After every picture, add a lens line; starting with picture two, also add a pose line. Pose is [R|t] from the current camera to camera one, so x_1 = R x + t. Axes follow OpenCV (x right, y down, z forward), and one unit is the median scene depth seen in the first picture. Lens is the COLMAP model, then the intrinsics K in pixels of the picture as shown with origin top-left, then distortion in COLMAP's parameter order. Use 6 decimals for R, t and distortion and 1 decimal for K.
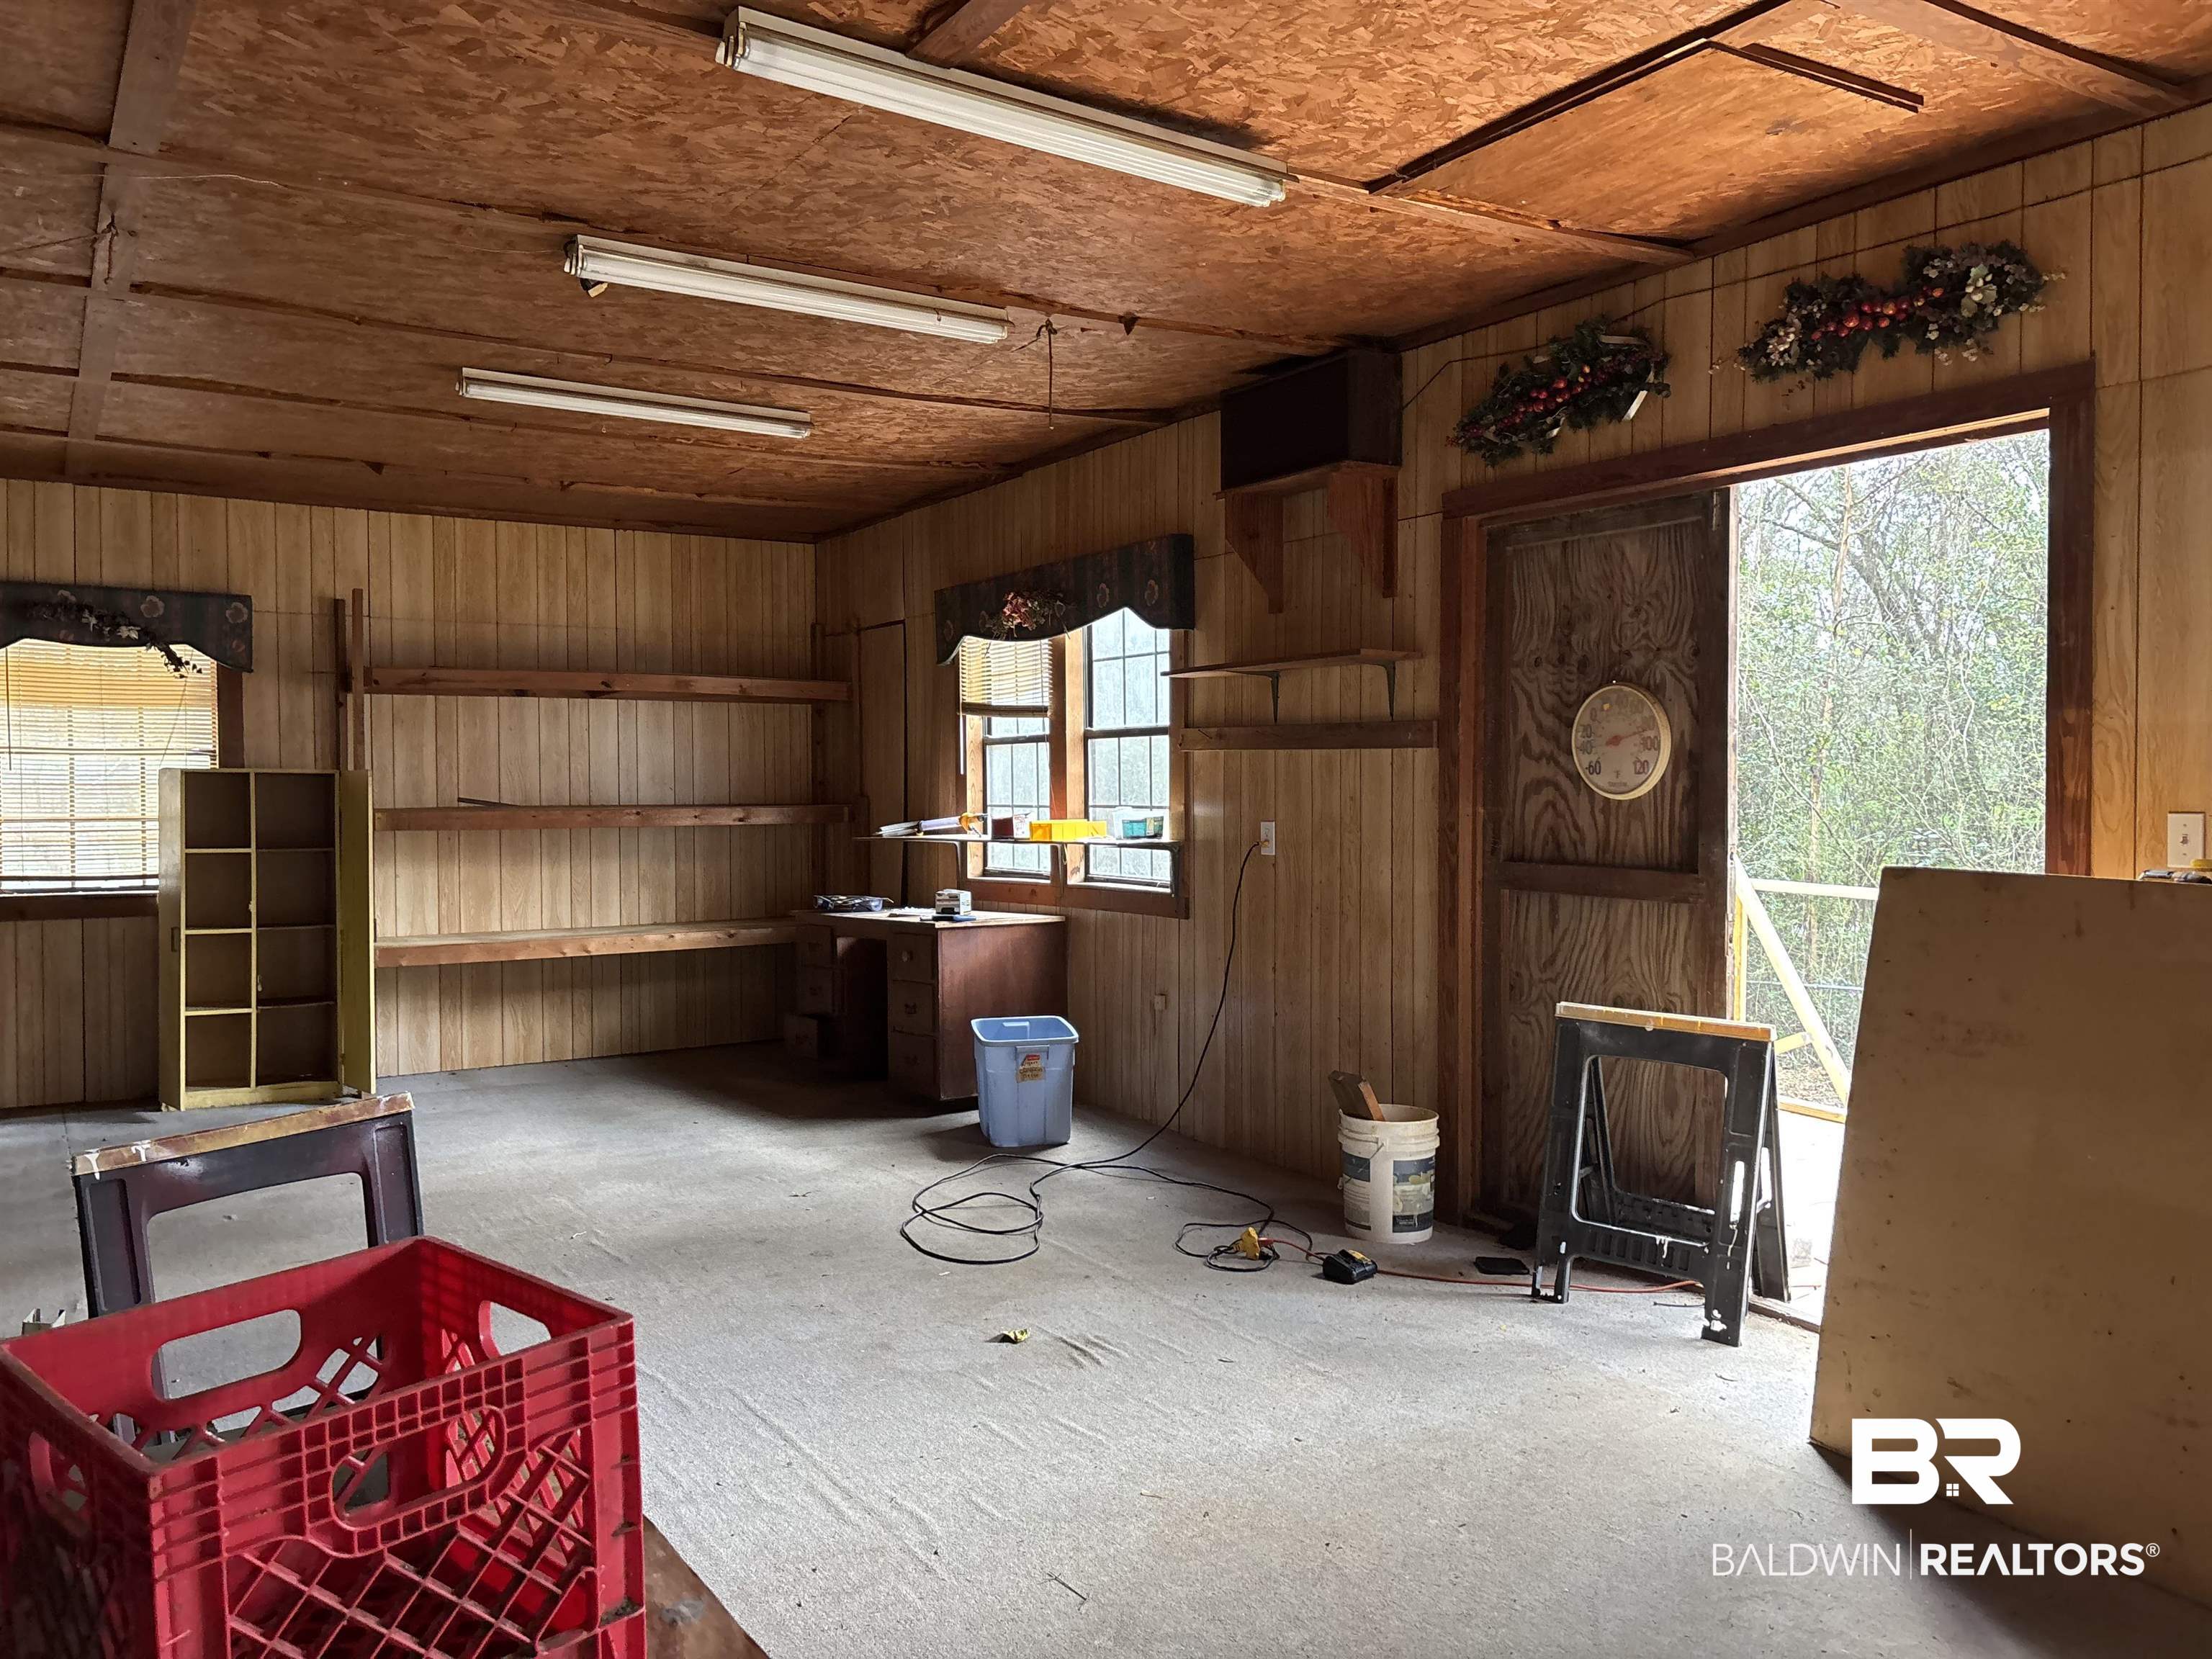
lens RADIAL K [[1672.7, 0, 1115.8], [0, 1672.7, 828.2], [0, 0, 1]] dist [0.063464, -0.055334]
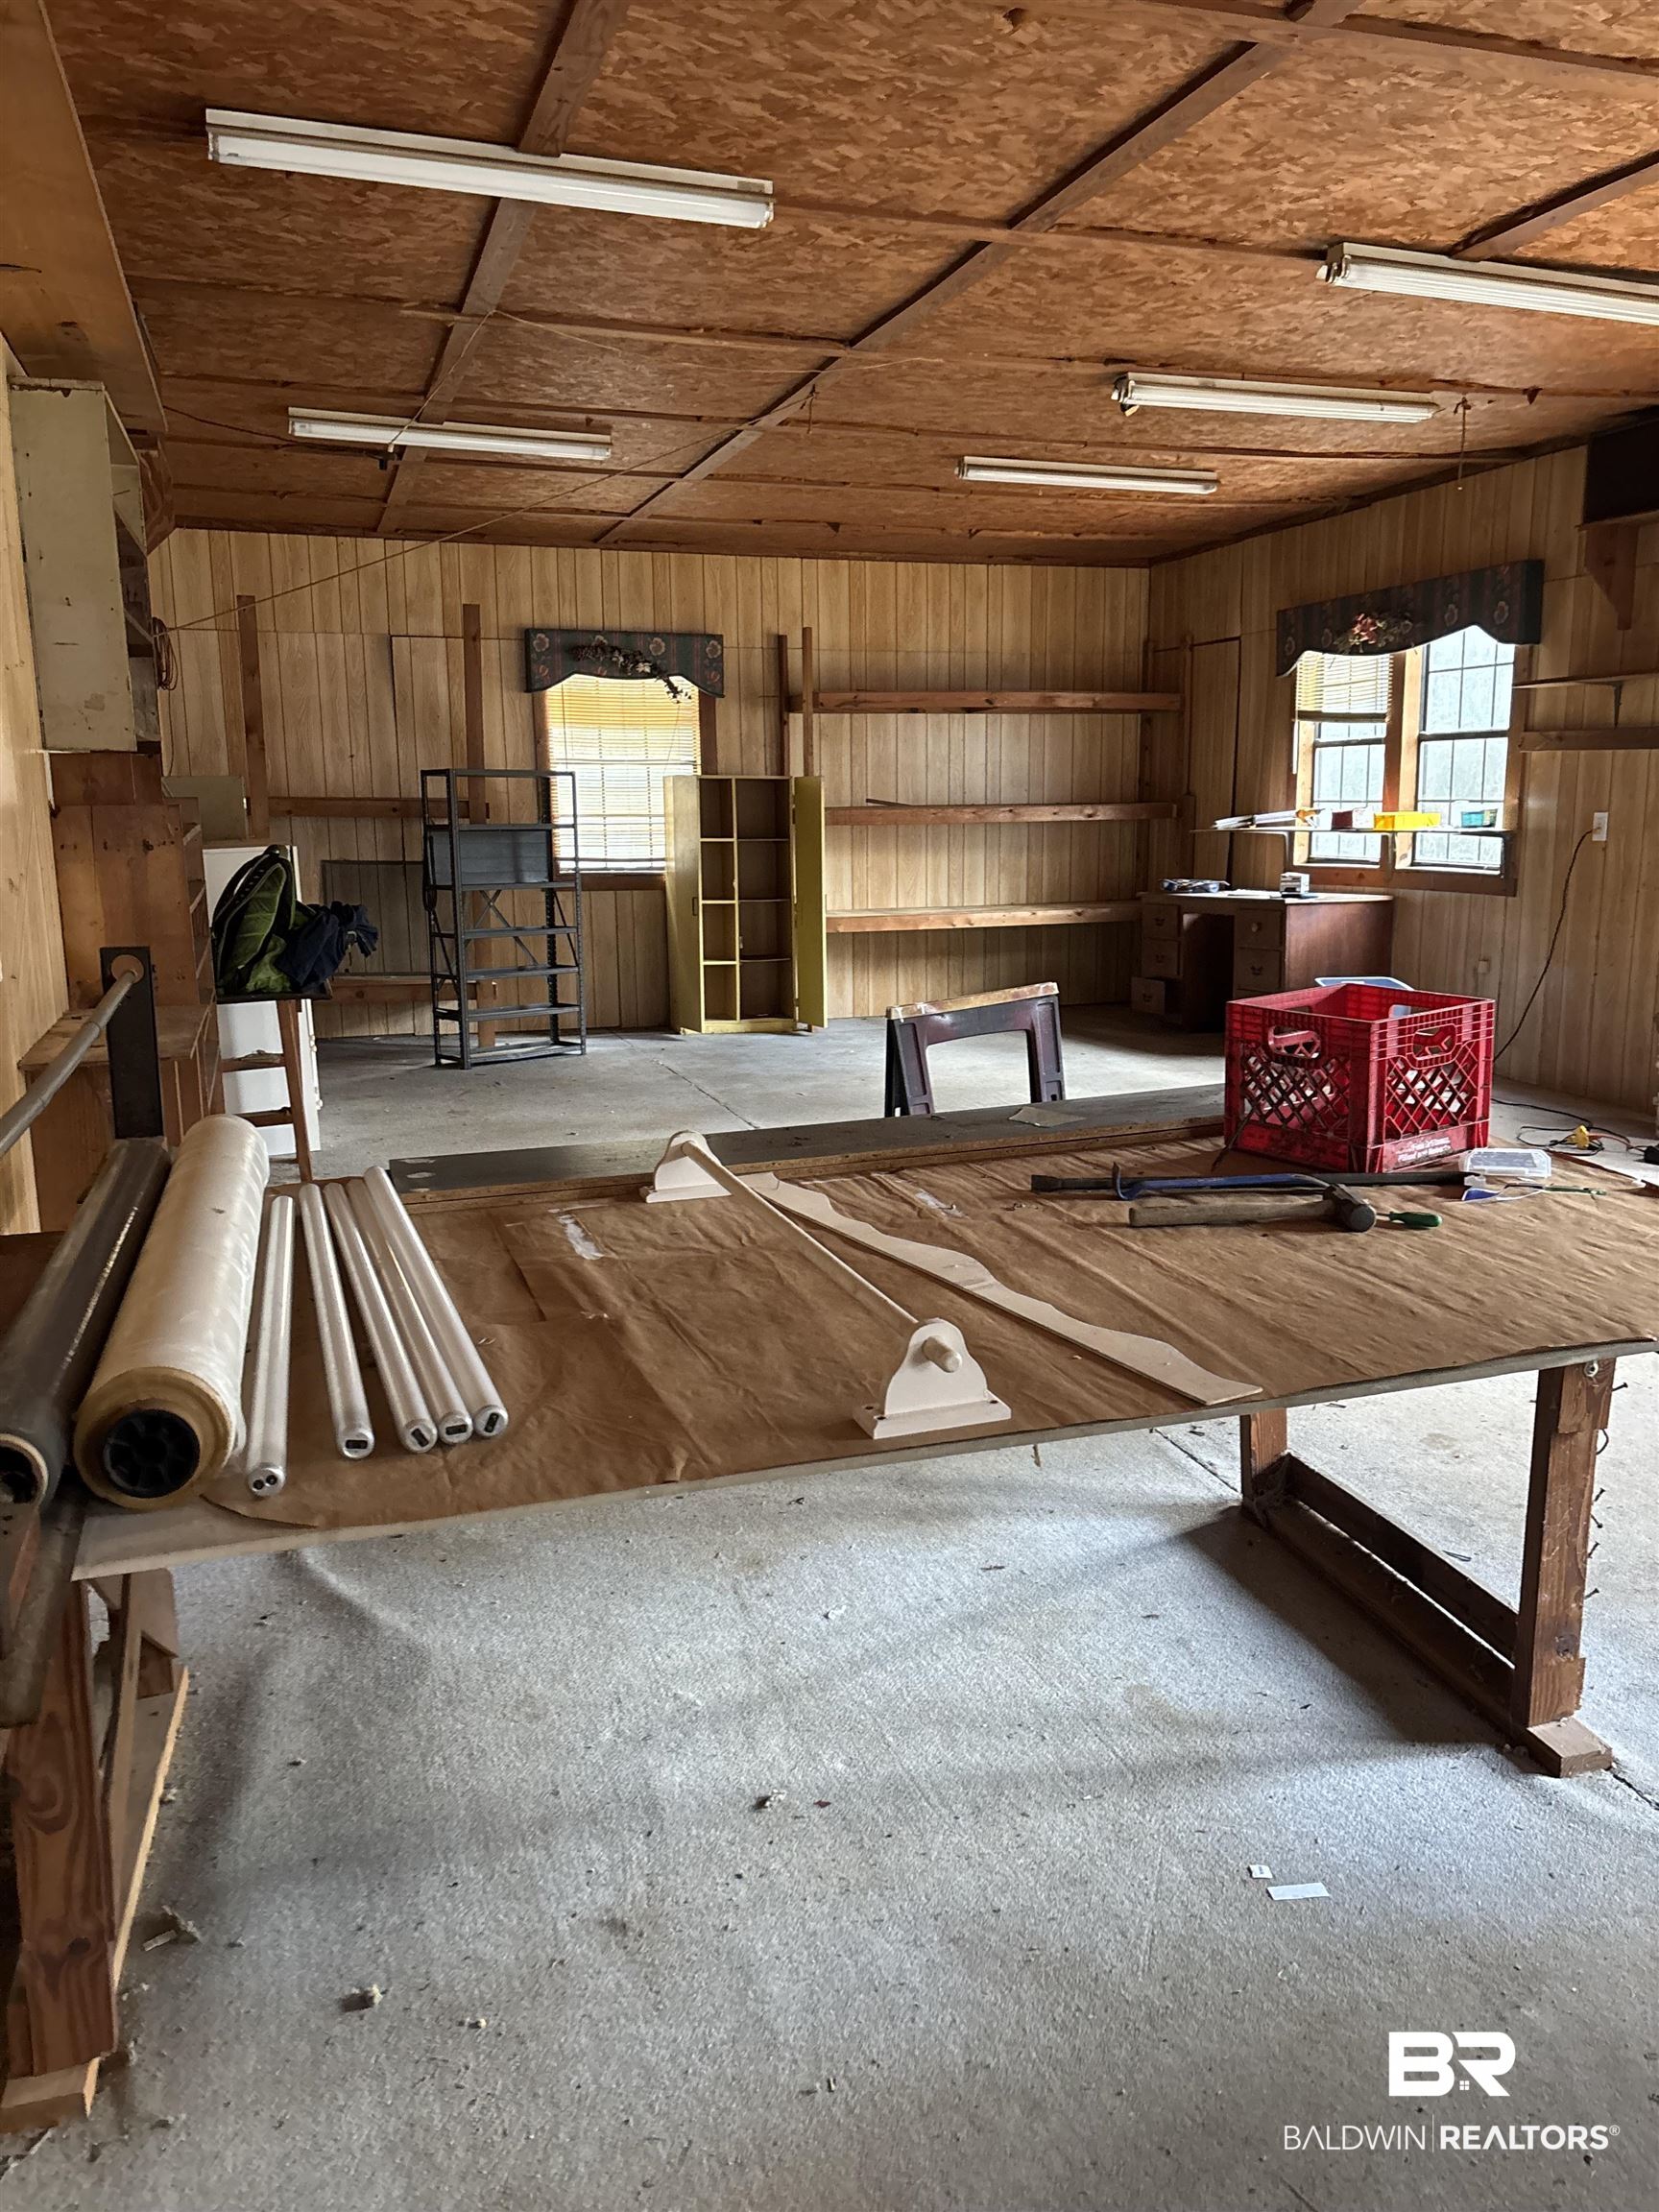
lens RADIAL K [[1672.7, 0, 874.1], [0, 1672.7, 1114.9], [0, 0, 1]] dist [0.063464, -0.055334]
pose [[0.969465, 0.042643, -0.241494, -0.086185], [-0.002015, 0.986117, 0.166040, 0.007841], [0.245221, -0.160484, 0.956092, -0.242120]]
